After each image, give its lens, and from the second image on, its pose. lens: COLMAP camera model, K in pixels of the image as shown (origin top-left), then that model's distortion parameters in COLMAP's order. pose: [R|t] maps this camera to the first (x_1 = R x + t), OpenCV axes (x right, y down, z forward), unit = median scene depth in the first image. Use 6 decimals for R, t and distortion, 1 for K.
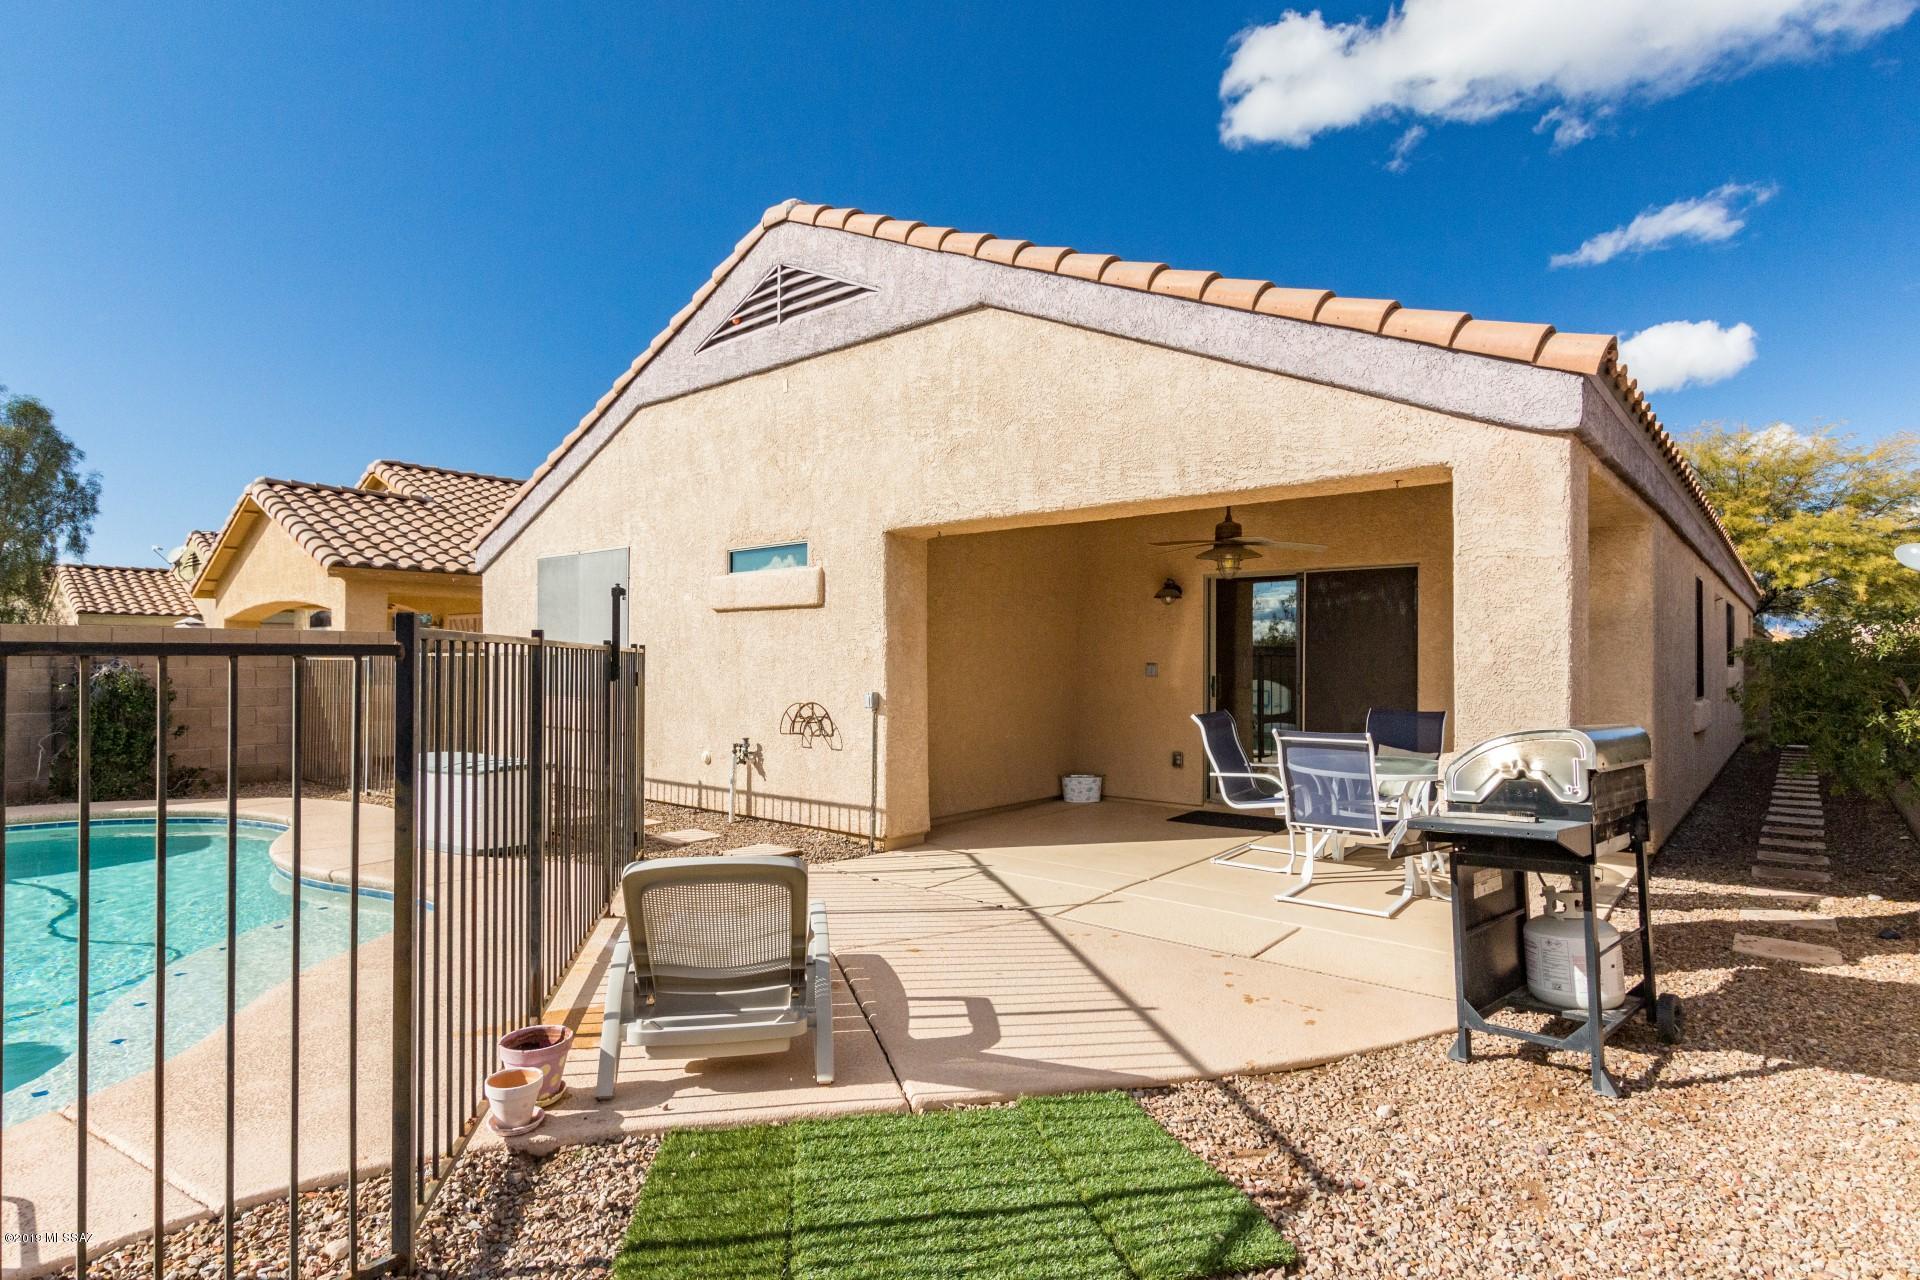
lens RADIAL K [[931.5, 0, 966.2], [0, 931.5, 651.4], [0, 0, 1]] dist [0.003627, 0.000432]
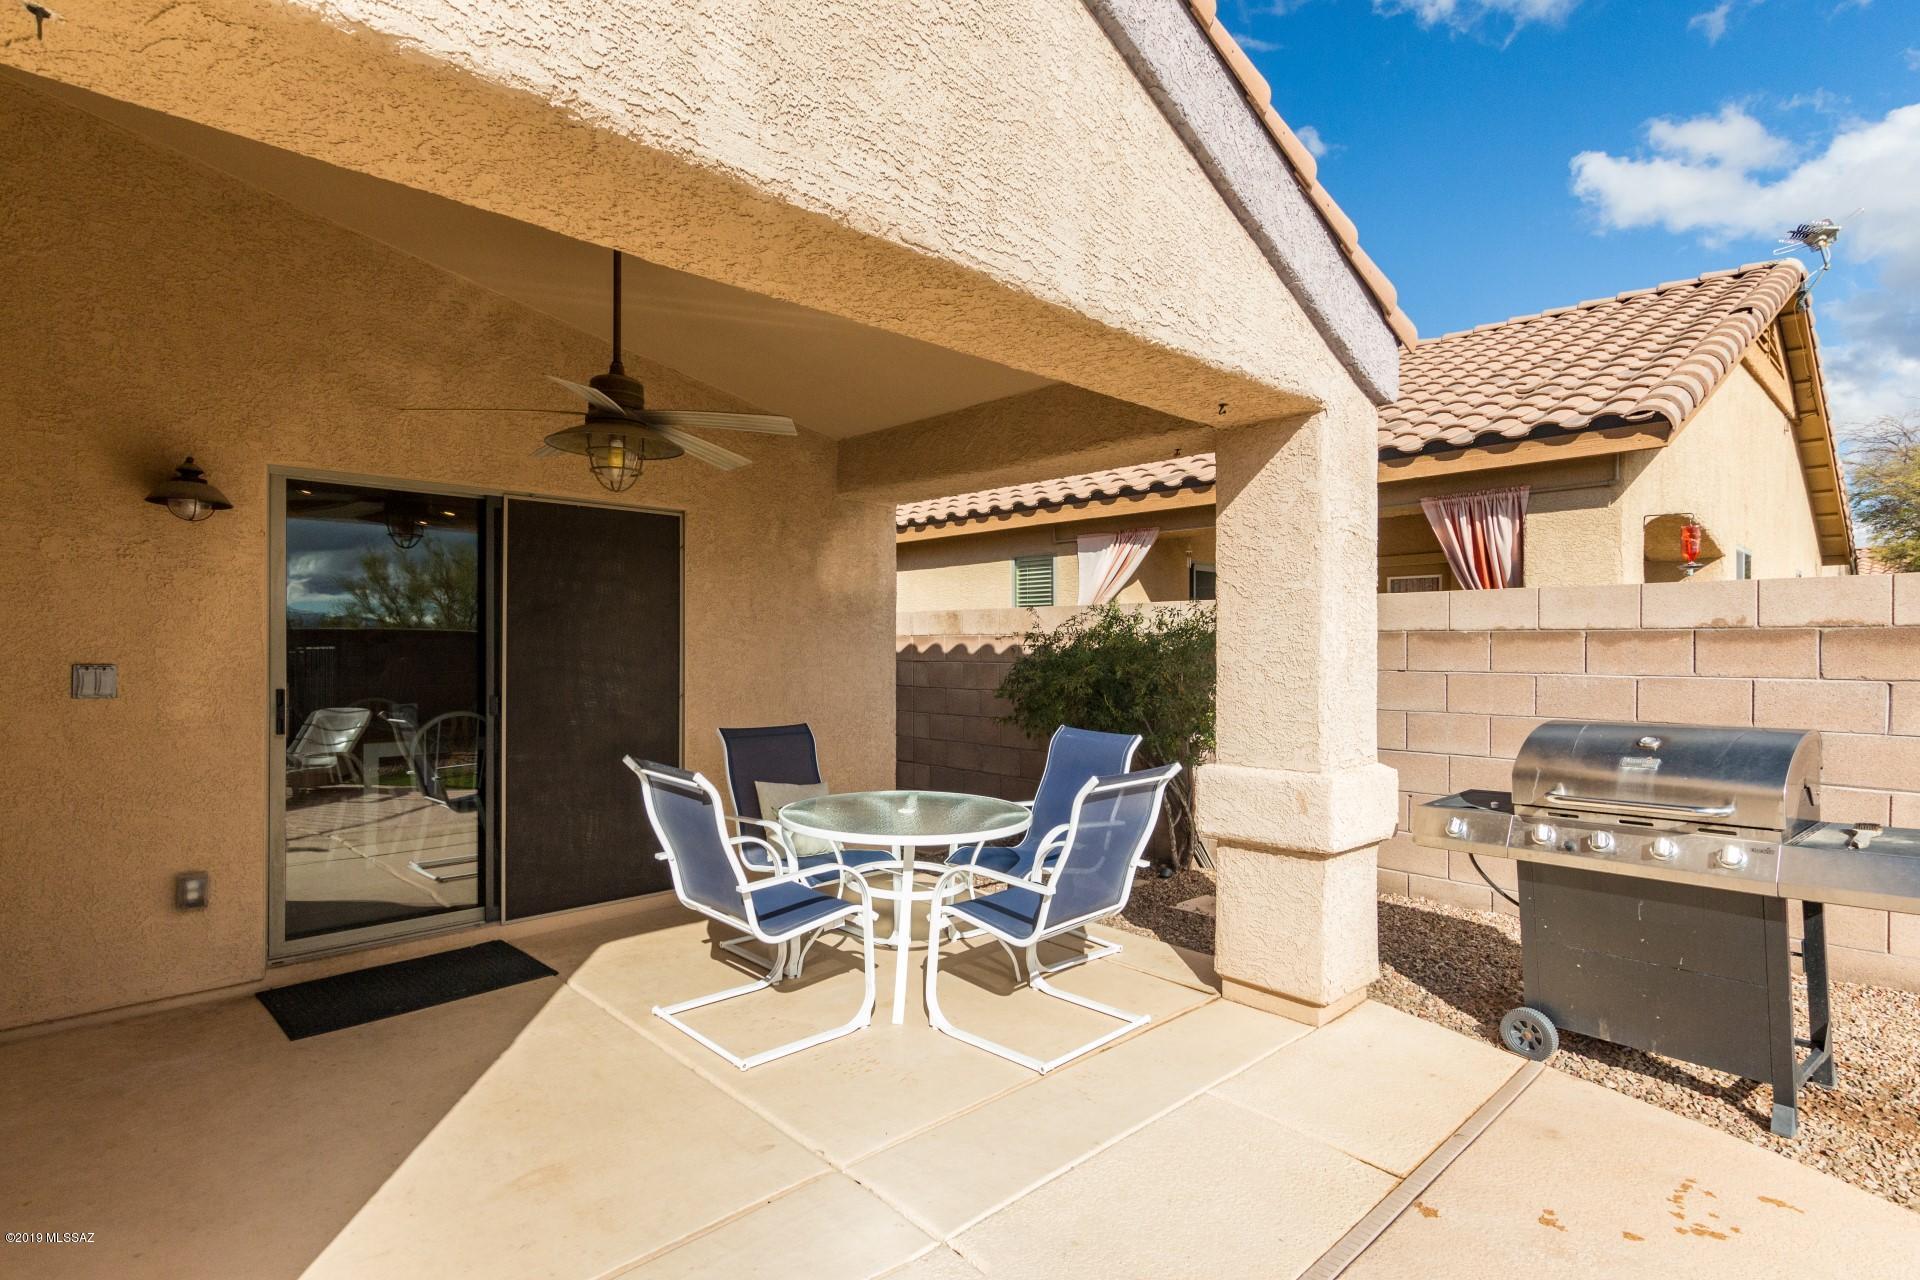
lens RADIAL K [[931.5, 0, 966.2], [0, 931.5, 651.4], [0, 0, 1]] dist [0.003627, 0.000432]
pose [[0.121797, -0.010208, 0.992503, -0.169785], [-0.006463, 0.999918, 0.011078, 0.000268], [-0.992534, -0.007764, 0.121721, 0.682456]]
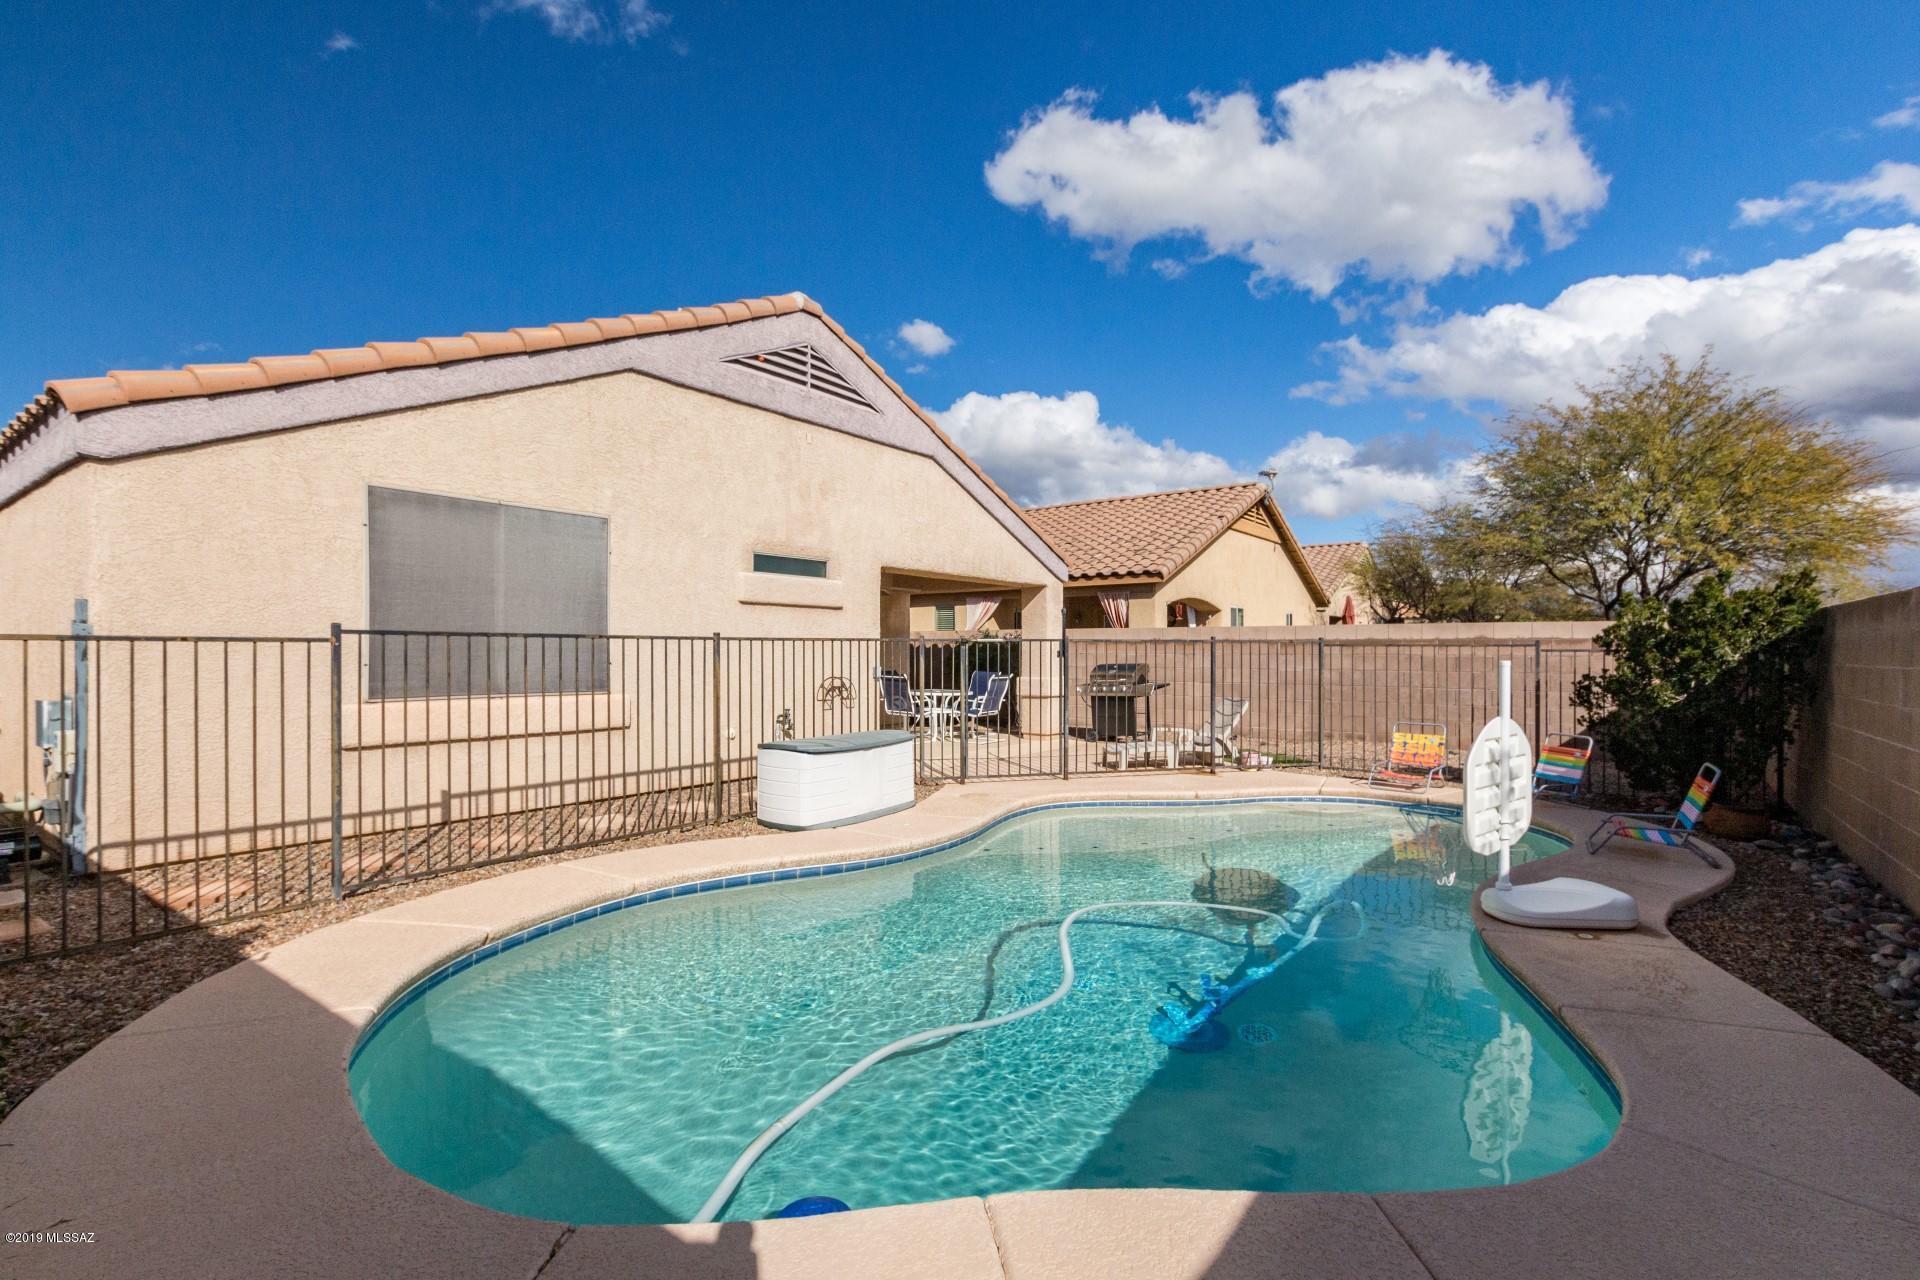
lens RADIAL K [[931.5, 0, 966.2], [0, 931.5, 651.4], [0, 0, 1]] dist [0.003627, 0.000432]
pose [[-0.072927, -0.004713, 0.997326, -1.492117], [-0.011784, 0.999923, 0.003863, 0.008266], [-0.997268, -0.011470, -0.072977, 0.854141]]
